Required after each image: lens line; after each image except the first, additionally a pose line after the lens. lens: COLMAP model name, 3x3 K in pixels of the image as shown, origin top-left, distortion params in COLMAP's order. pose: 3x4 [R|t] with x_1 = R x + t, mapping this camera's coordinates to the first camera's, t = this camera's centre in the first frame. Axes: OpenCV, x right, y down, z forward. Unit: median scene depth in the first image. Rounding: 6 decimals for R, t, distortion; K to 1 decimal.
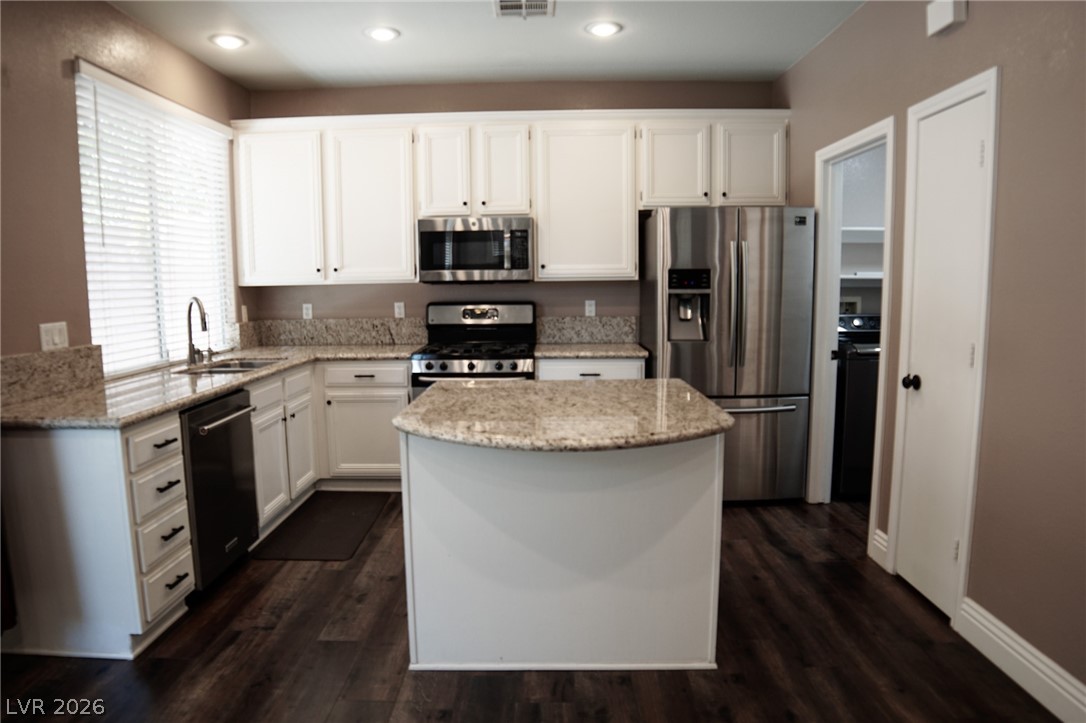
lens RADIAL K [[678.1, 0, 537.5], [0, 678.1, 362.3], [0, 0, 1]] dist [-0.113590, 0.049230]
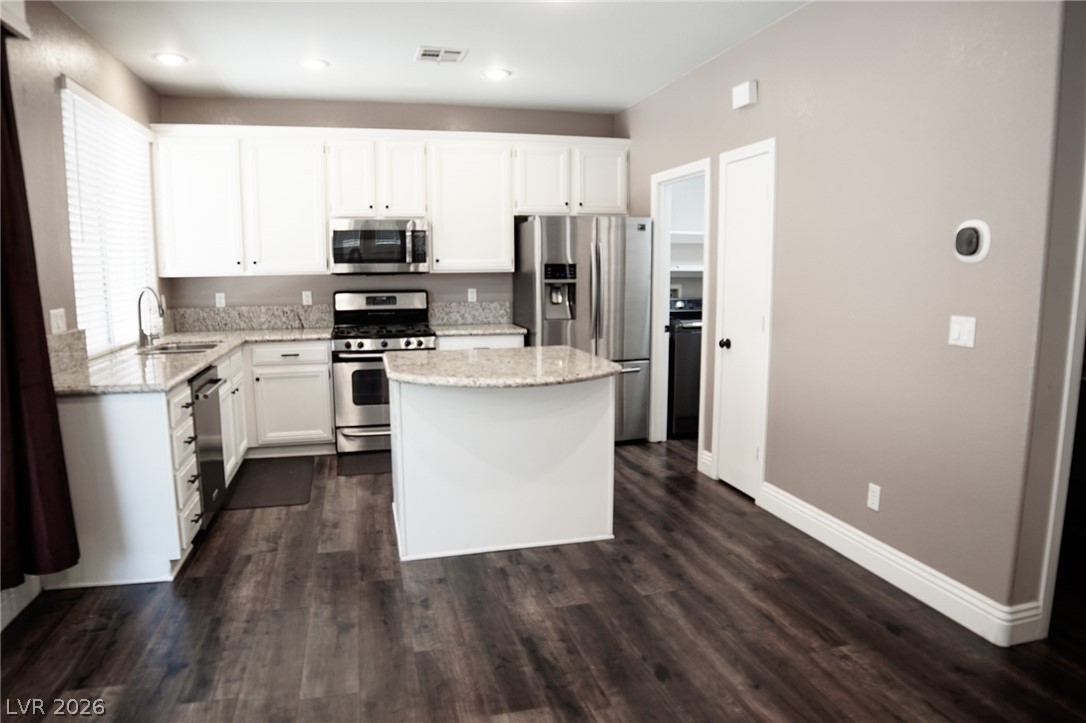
lens RADIAL K [[678.1, 0, 537.5], [0, 678.1, 362.3], [0, 0, 1]] dist [-0.113590, 0.049230]
pose [[0.962593, -0.030991, 0.269173, -0.166816], [0.026556, 0.999445, 0.020102, 0.022299], [-0.269647, -0.012202, 0.962882, -0.231417]]
